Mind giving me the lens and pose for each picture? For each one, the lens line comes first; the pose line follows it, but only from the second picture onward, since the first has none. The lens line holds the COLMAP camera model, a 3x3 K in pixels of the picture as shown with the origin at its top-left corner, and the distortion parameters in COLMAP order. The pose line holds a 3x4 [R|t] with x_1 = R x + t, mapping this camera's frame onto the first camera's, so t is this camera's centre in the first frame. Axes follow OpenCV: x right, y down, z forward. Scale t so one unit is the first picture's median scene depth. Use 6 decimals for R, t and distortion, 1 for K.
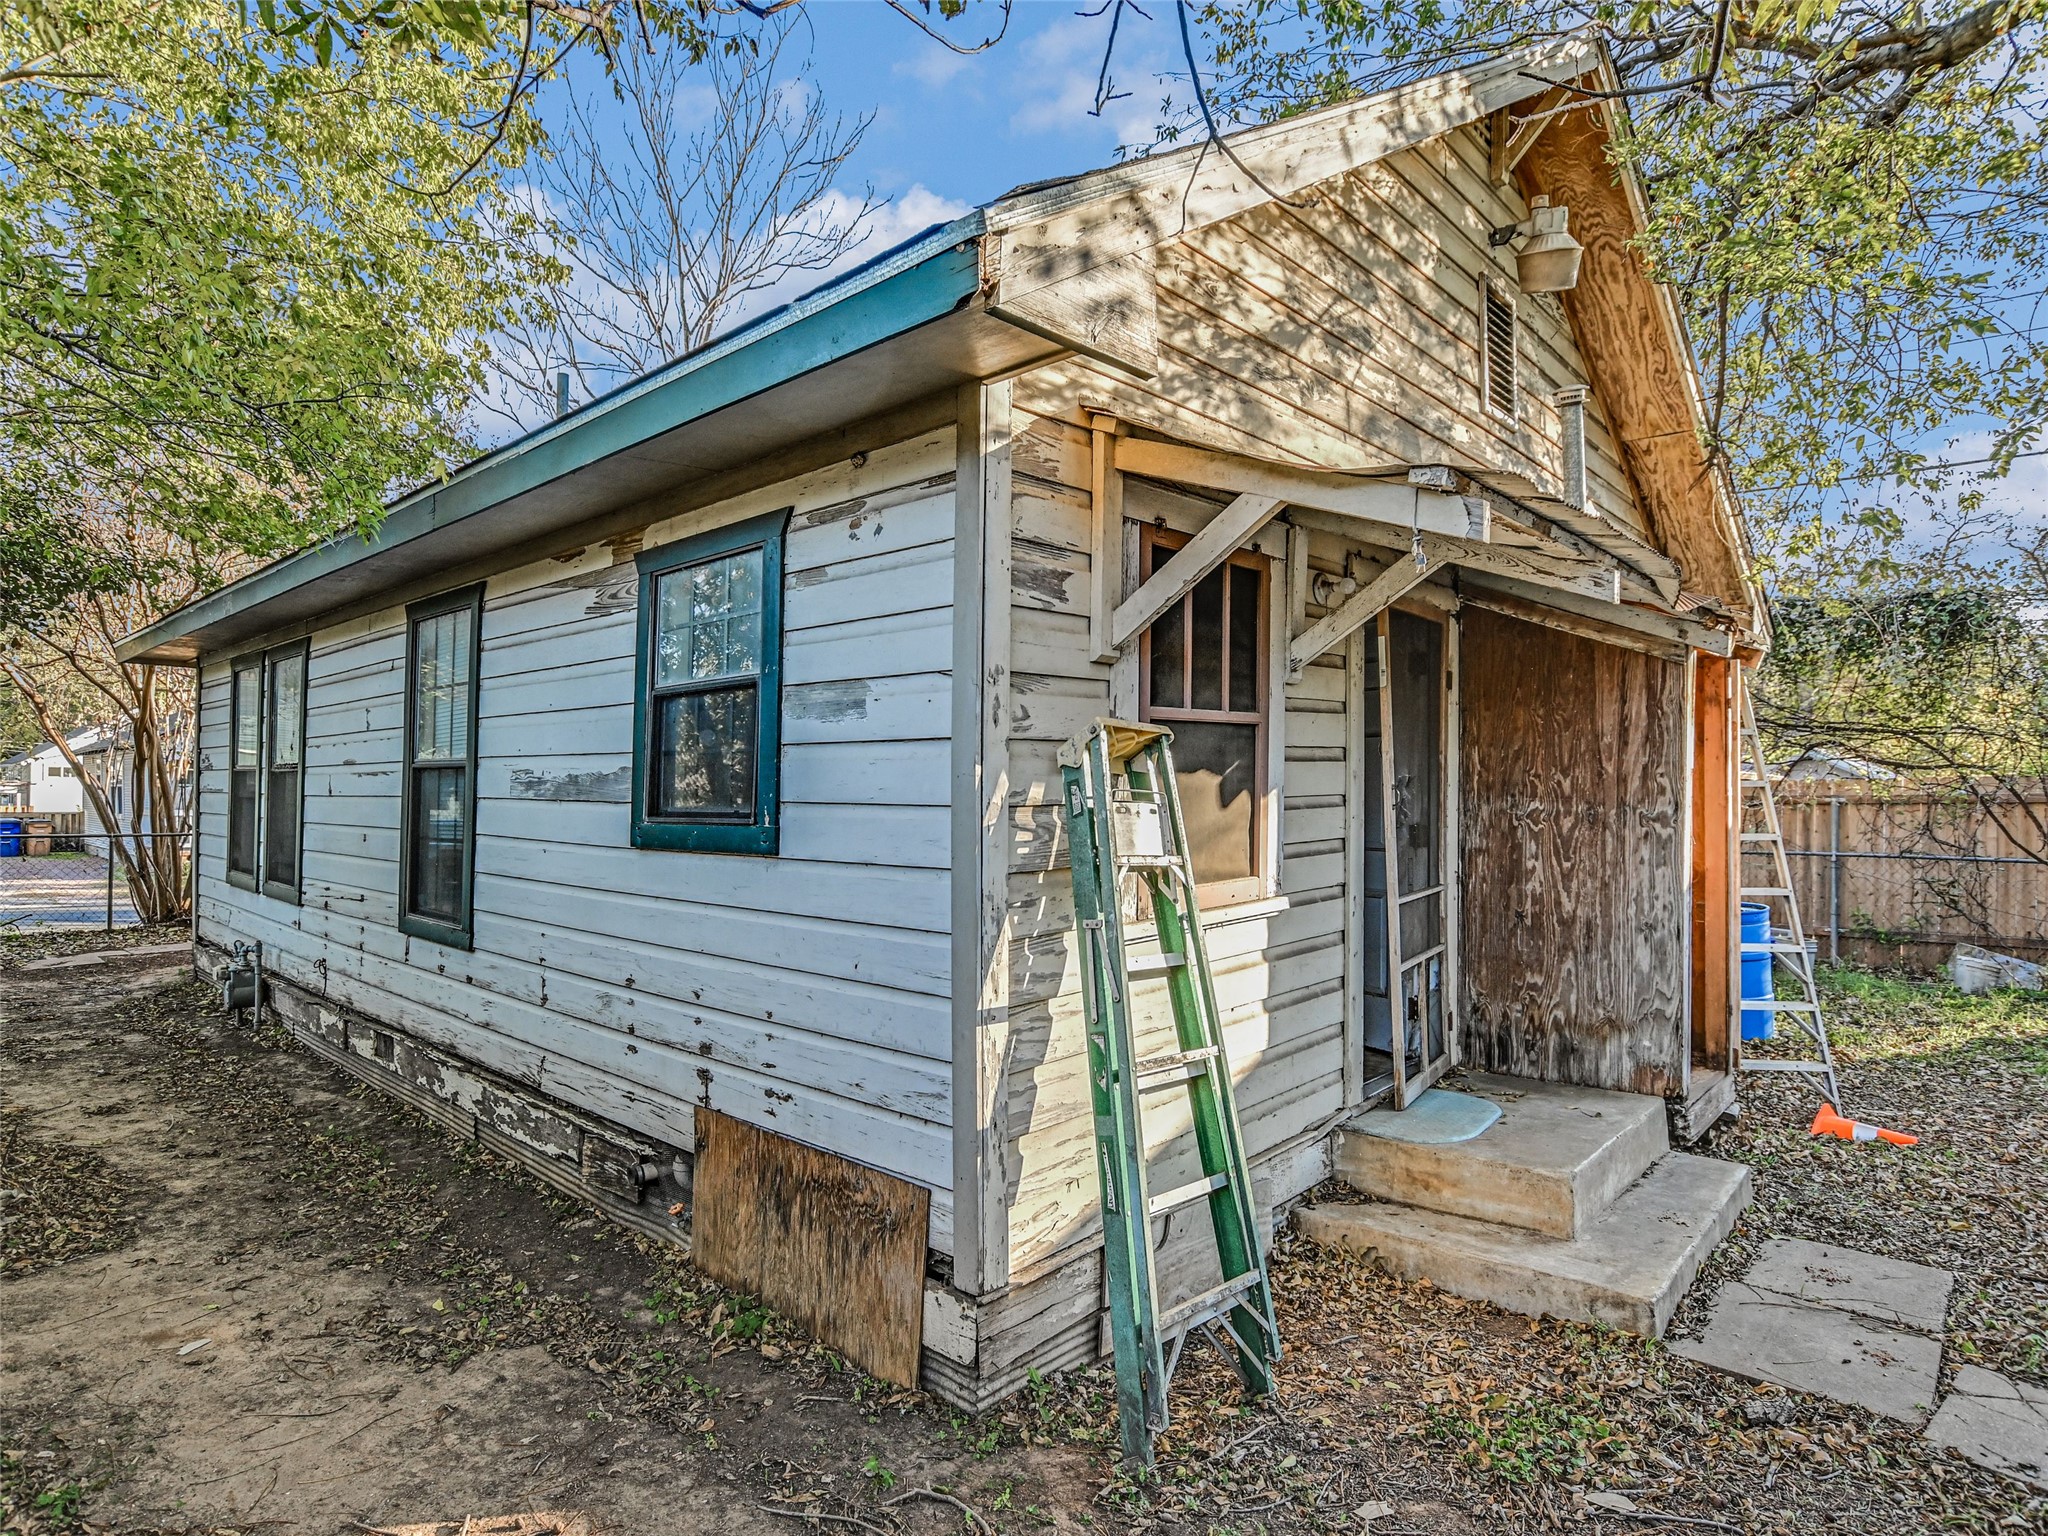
lens RADIAL K [[1109.0, 0, 1033.7], [0, 1109.0, 769.4], [0, 0, 1]] dist [-0.003460, 0.004399]
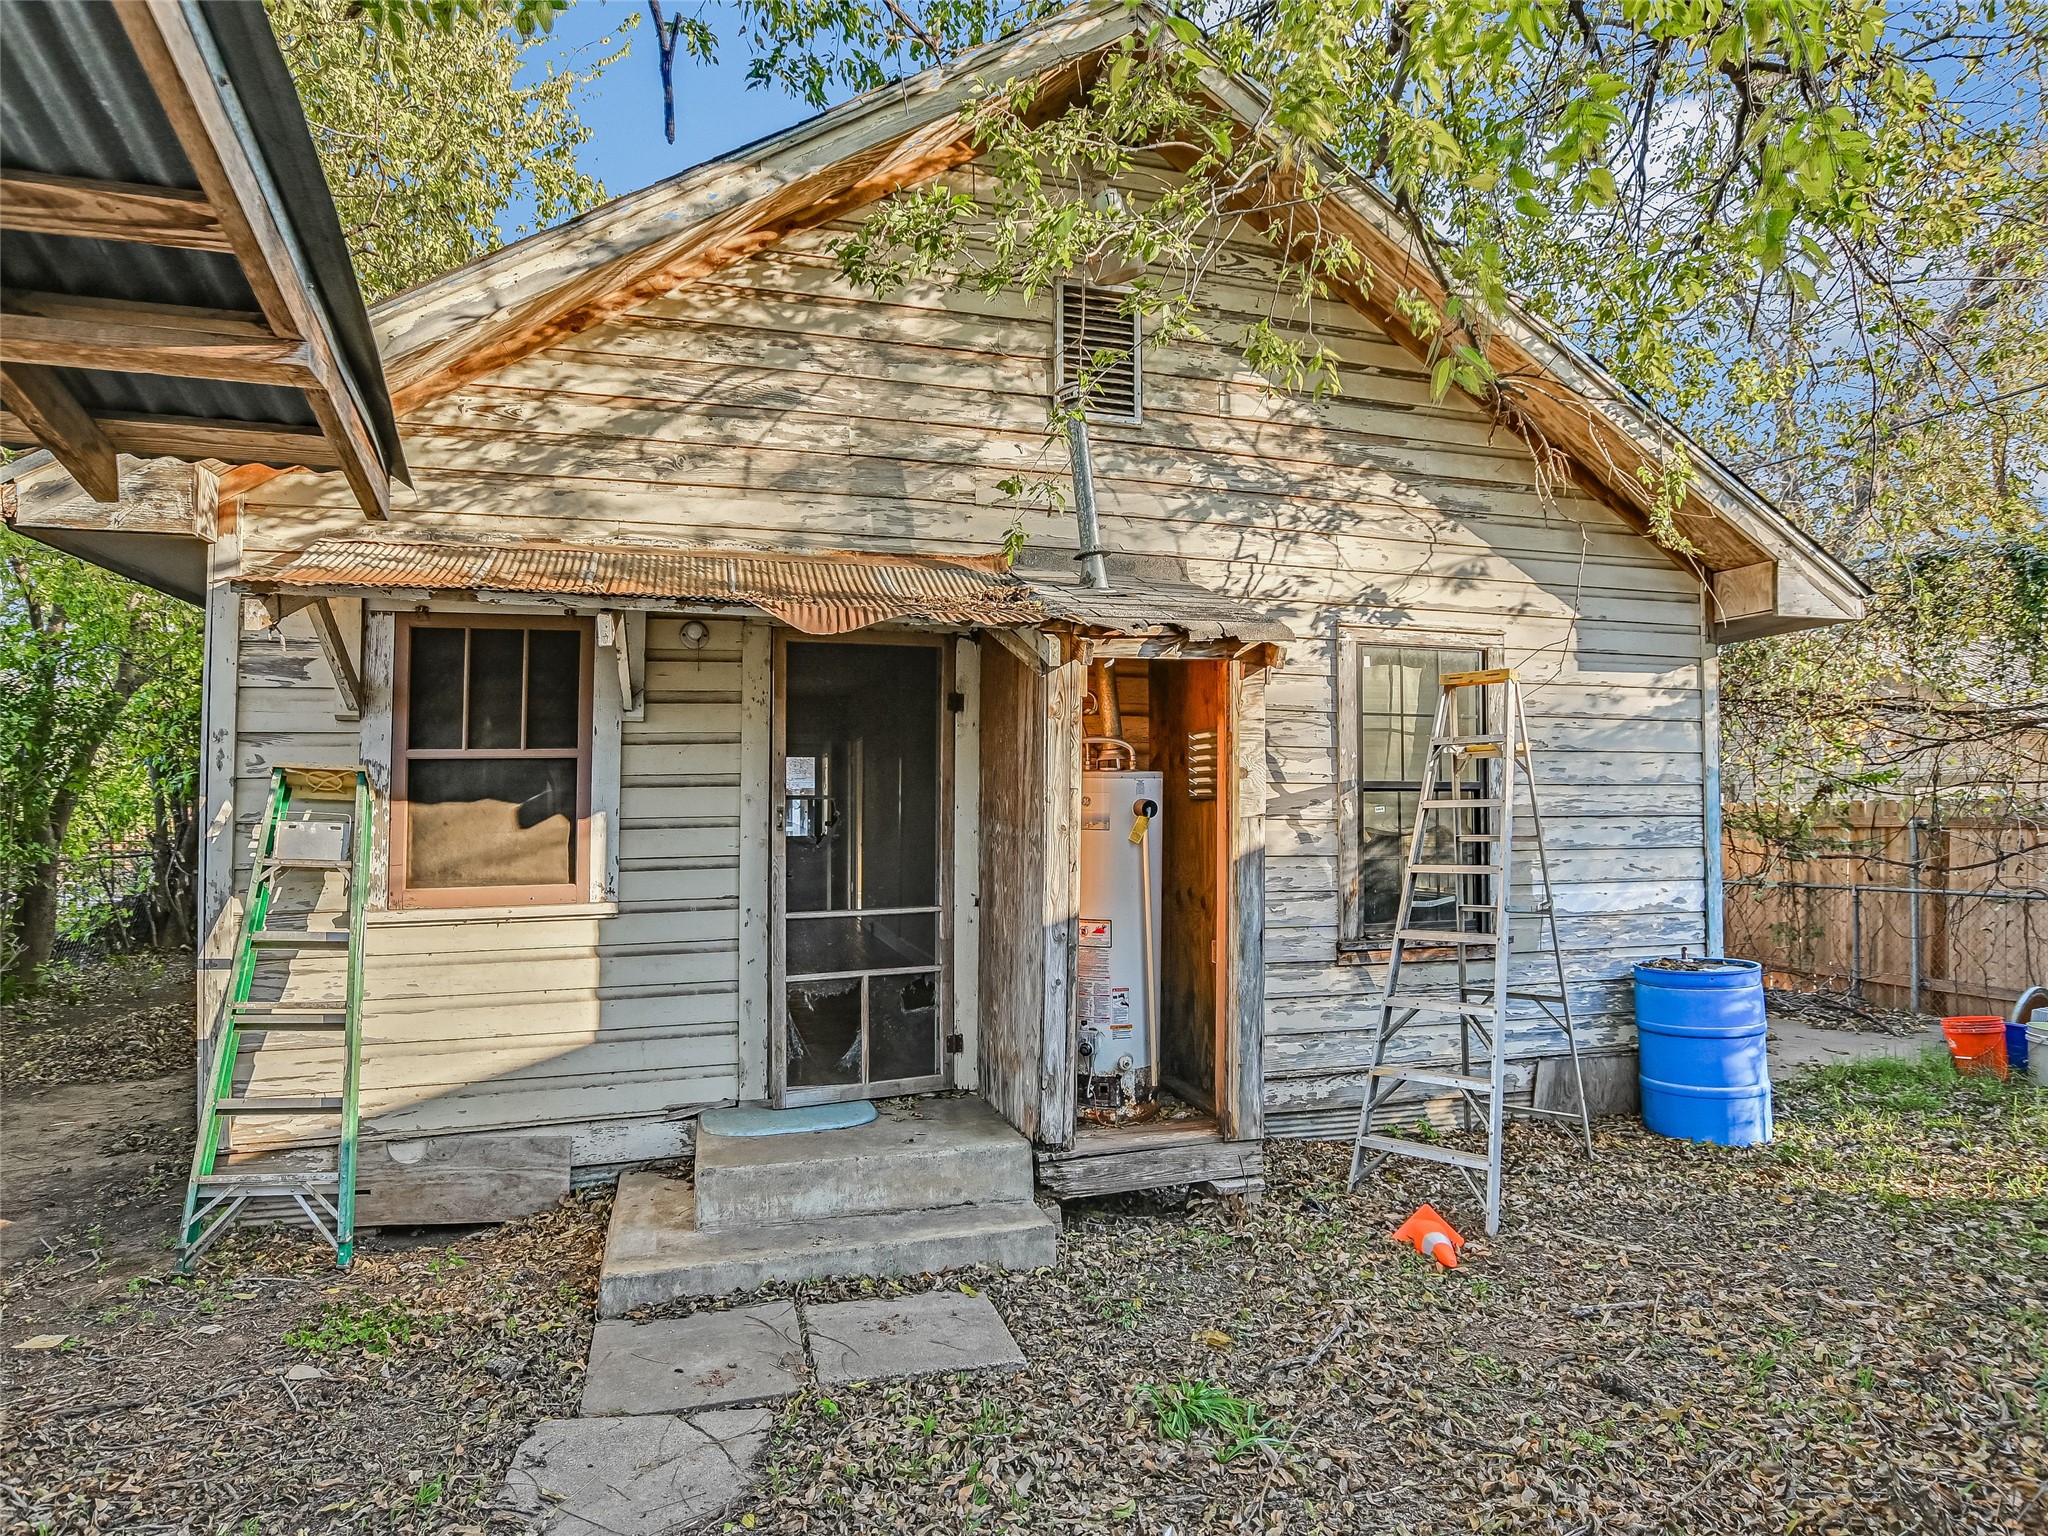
lens RADIAL K [[1109.0, 0, 1024.1], [0, 1109.0, 781.6], [0, 0, 1]] dist [-0.003460, 0.004399]
pose [[0.847974, -0.003775, -0.530024, 1.245606], [0.005160, 0.999986, 0.001132, -0.014483], [0.530013, -0.003695, 0.847982, 0.233229]]
